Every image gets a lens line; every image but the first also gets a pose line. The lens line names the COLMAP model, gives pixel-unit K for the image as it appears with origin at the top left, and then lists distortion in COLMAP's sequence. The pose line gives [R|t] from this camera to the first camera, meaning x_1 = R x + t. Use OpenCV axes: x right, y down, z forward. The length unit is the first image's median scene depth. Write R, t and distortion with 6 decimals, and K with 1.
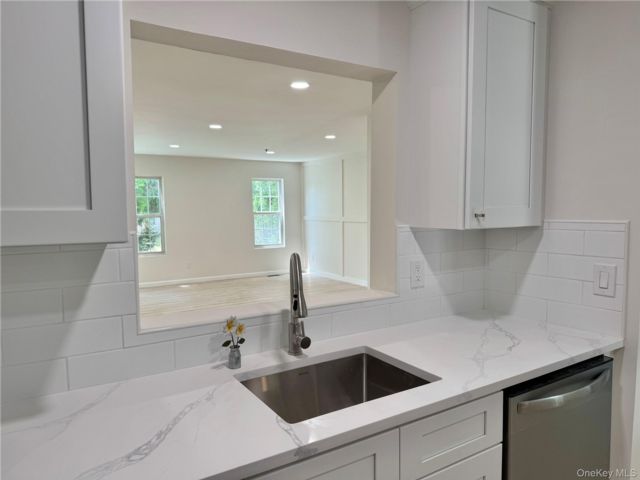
lens RADIAL K [[451.4, 0, 320.0], [0, 451.4, 240.0], [0, 0, 1]] dist [0.012403, 0.000687]
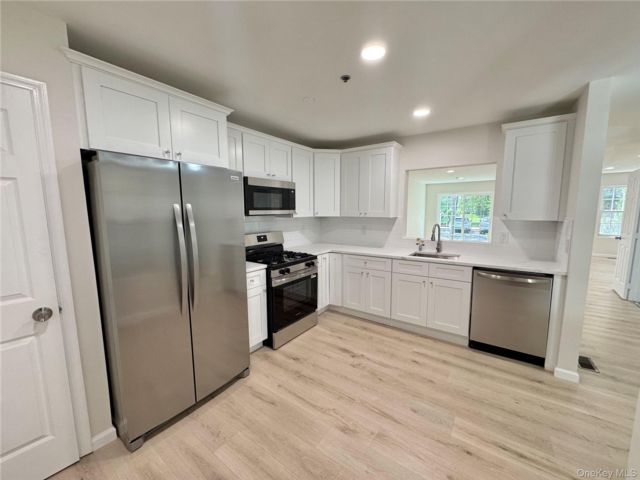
lens RADIAL K [[255.2, 0, 320.0], [0, 255.2, 240.0], [0, 0, 1]] dist [-0.002728, -0.000431]
pose [[0.387451, 0.116272, -0.914529, 1.423833], [-0.059580, 0.993099, 0.101020, 0.007434], [0.919963, 0.015347, 0.391704, -0.668834]]
